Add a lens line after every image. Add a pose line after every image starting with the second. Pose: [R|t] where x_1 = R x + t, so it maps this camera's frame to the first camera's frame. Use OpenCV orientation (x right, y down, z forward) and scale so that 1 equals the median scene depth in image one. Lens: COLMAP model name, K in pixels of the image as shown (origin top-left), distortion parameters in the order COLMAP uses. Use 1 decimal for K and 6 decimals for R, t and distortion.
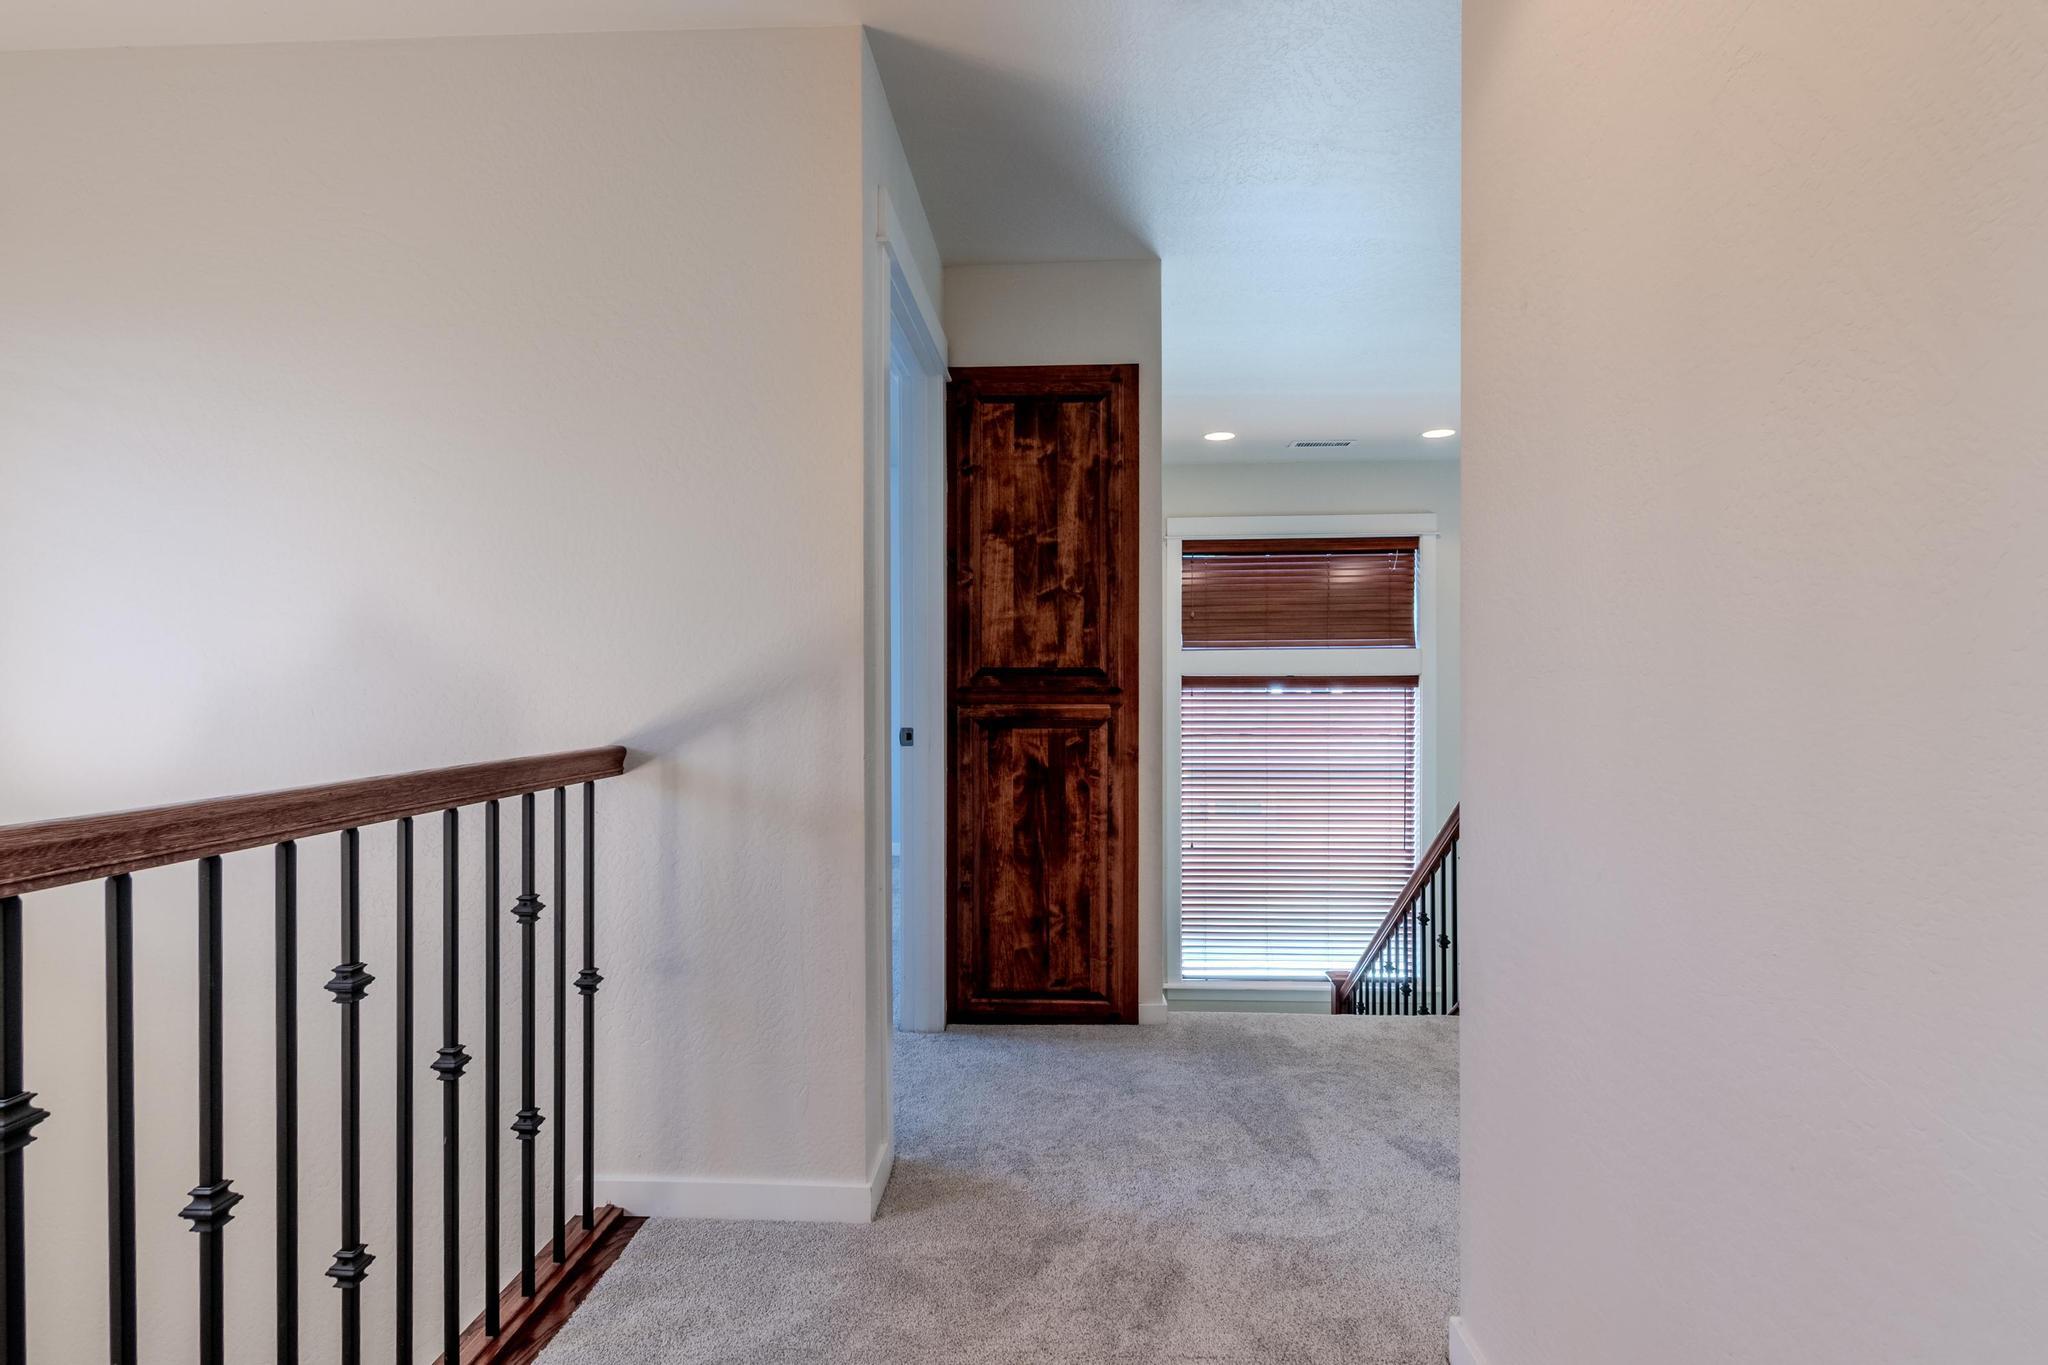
lens RADIAL K [[982.3, 0, 1026.2], [0, 982.3, 682.3], [0, 0, 1]] dist [-0.001182, -0.000183]
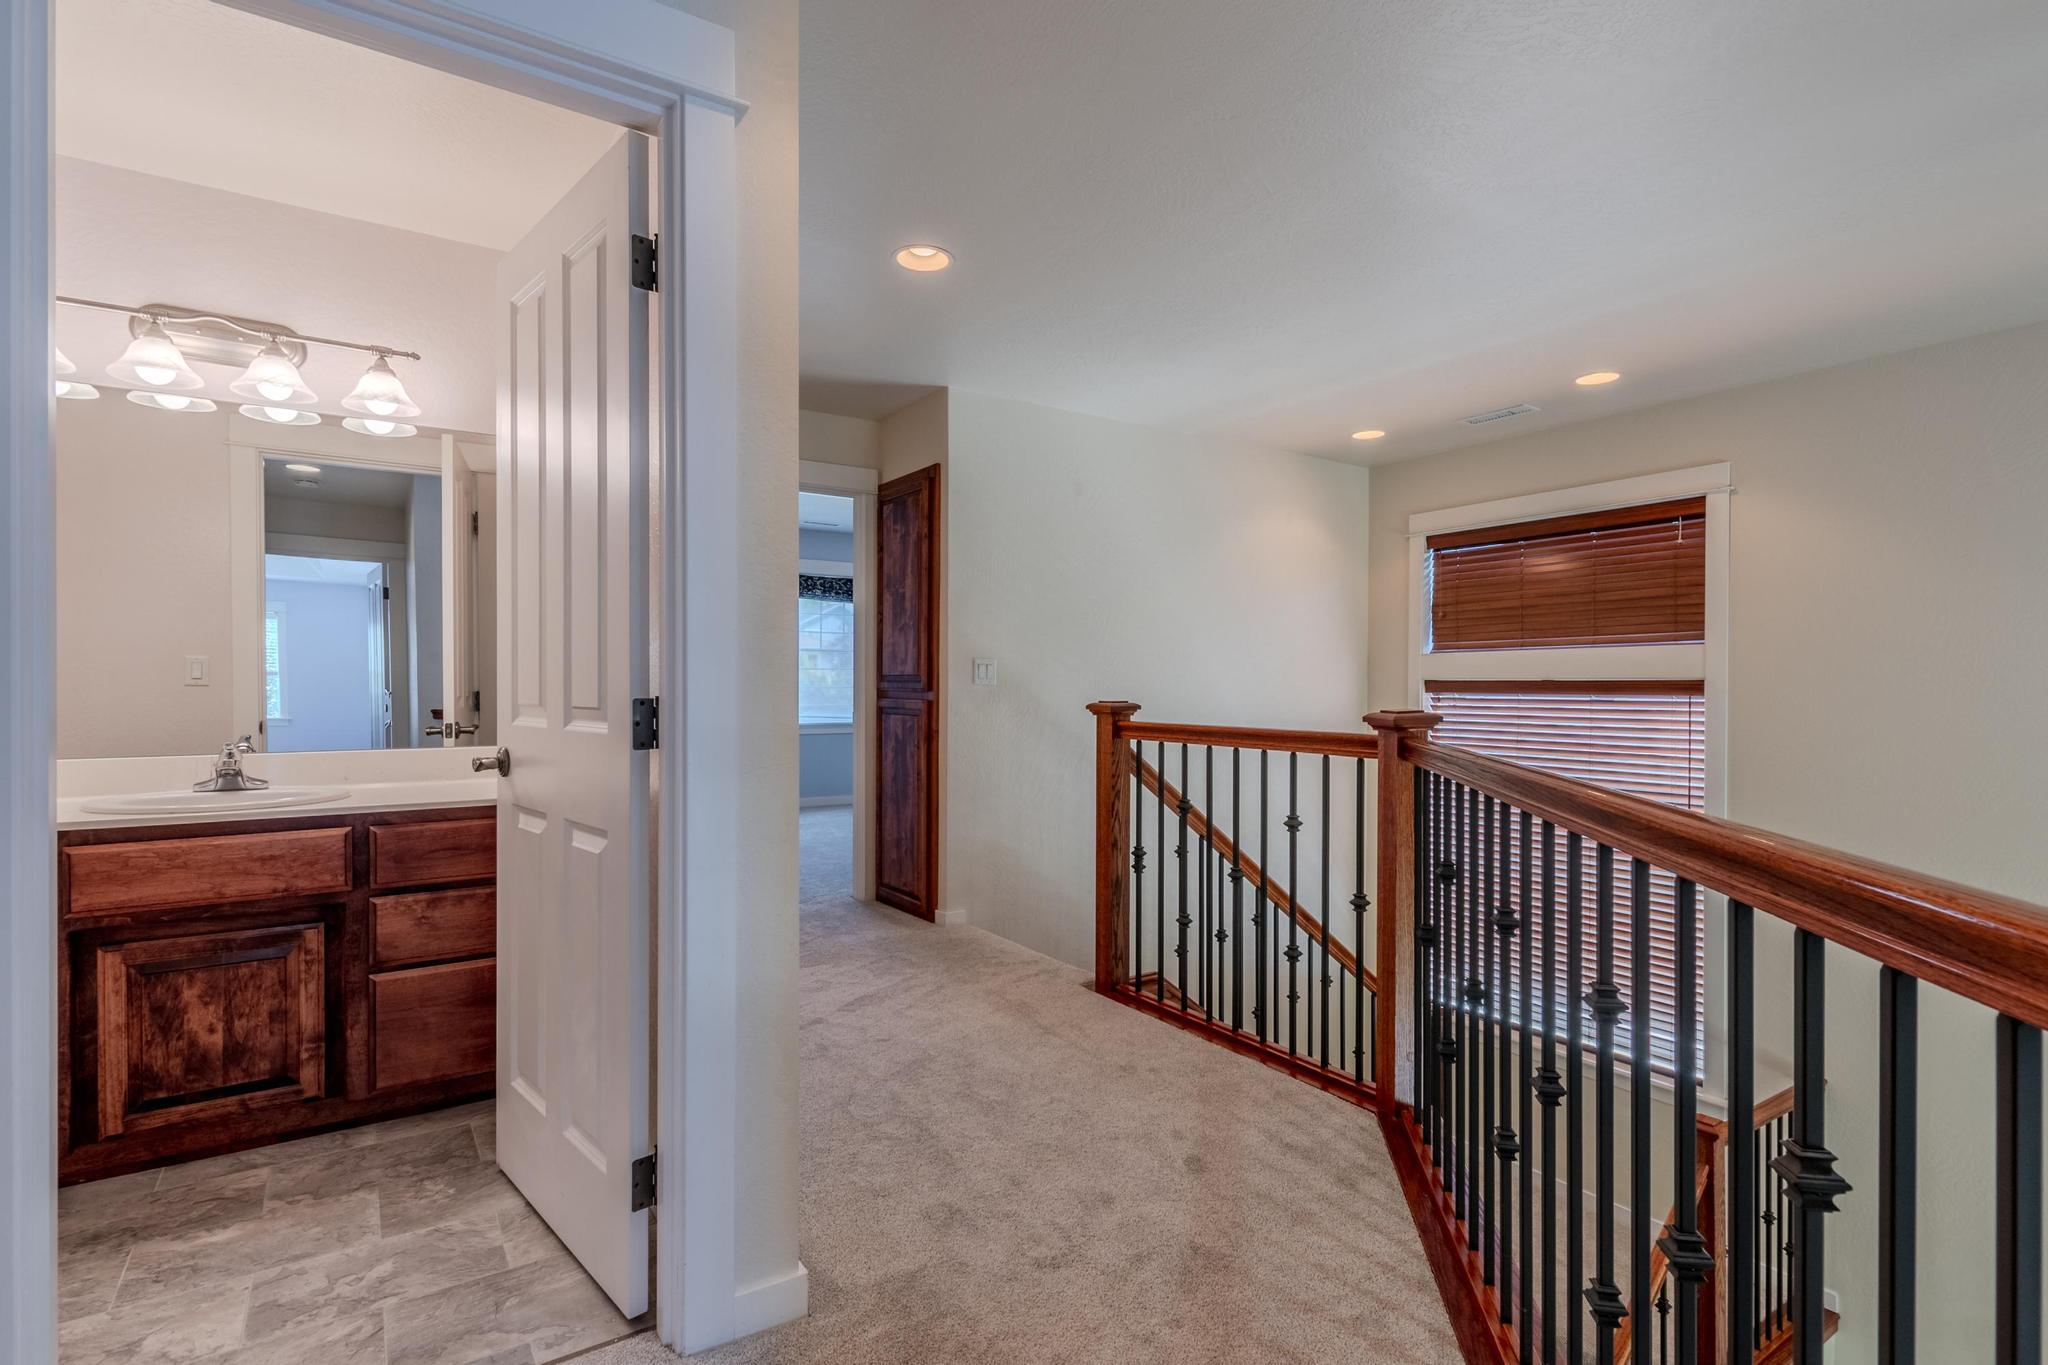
lens RADIAL K [[982.3, 0, 1029.6], [0, 982.3, 684.1], [0, 0, 1]] dist [-0.001182, -0.000183]
pose [[0.592826, 0.004485, -0.805318, 0.698294], [-0.005450, 0.999984, 0.001557, -0.002155], [0.805312, 0.003466, 0.592841, 0.134657]]
